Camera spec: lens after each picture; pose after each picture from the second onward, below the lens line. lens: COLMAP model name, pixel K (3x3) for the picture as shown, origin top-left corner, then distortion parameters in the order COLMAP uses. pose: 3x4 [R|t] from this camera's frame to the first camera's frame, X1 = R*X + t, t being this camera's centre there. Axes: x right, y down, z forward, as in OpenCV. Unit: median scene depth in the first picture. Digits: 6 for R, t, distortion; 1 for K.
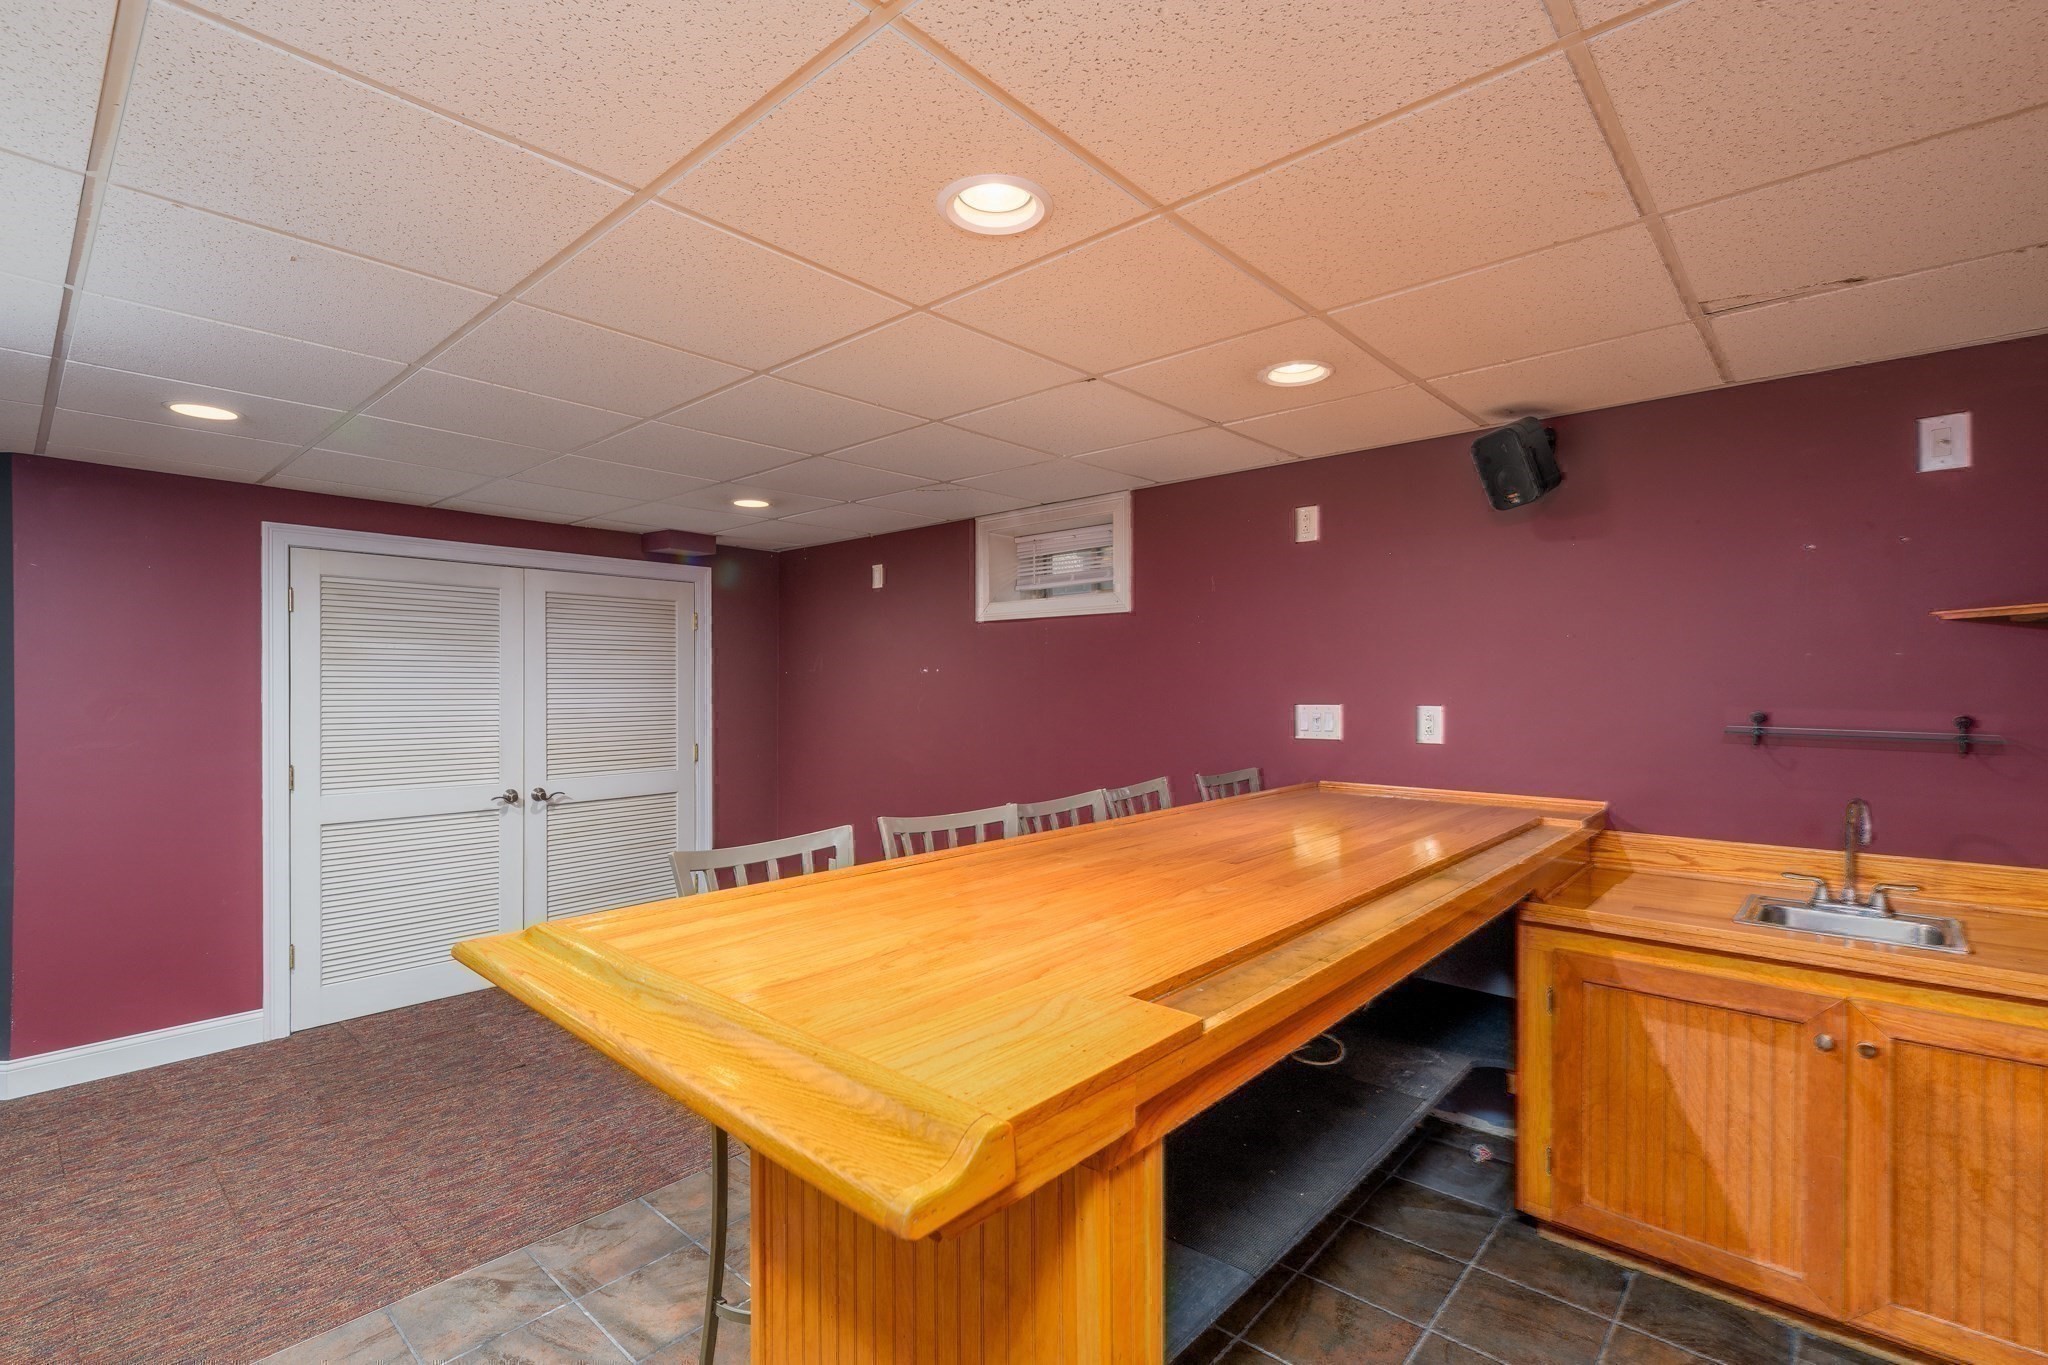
lens RADIAL K [[956.7, 0, 1005.6], [0, 956.7, 686.6], [0, 0, 1]] dist [-0.019290, -0.000273]
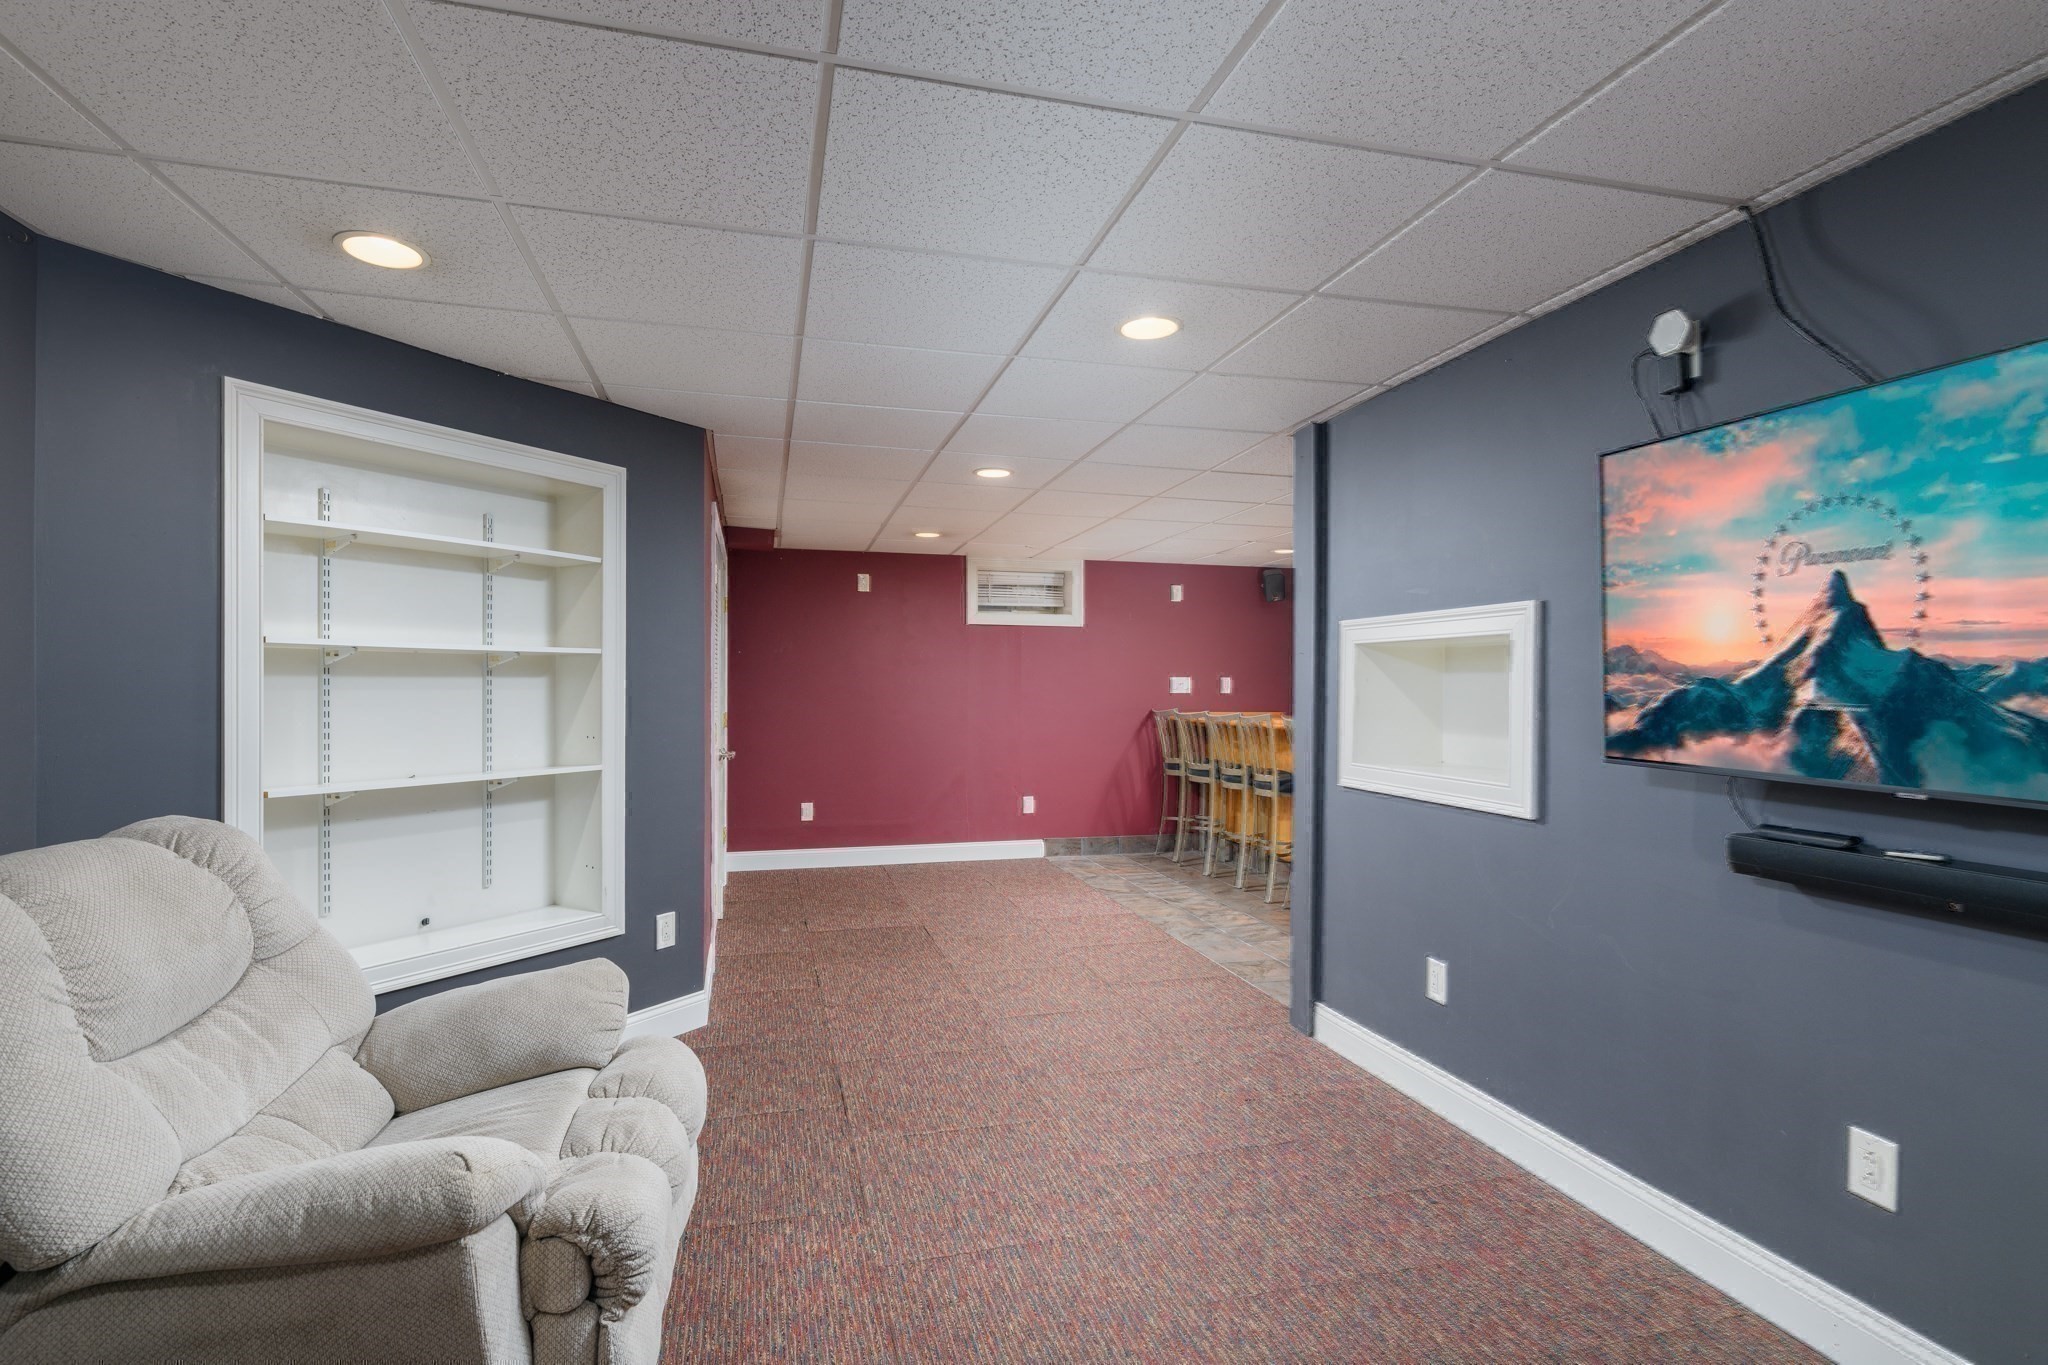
lens RADIAL K [[1061.5, 0, 1031.7], [0, 1061.5, 680.7], [0, 0, 1]] dist [0.036881, -0.000241]
pose [[0.519558, 0.005476, 0.854418, -1.993867], [-0.011240, 0.999937, 0.000426, 0.030512], [-0.854362, -0.009825, 0.519586, 0.027924]]
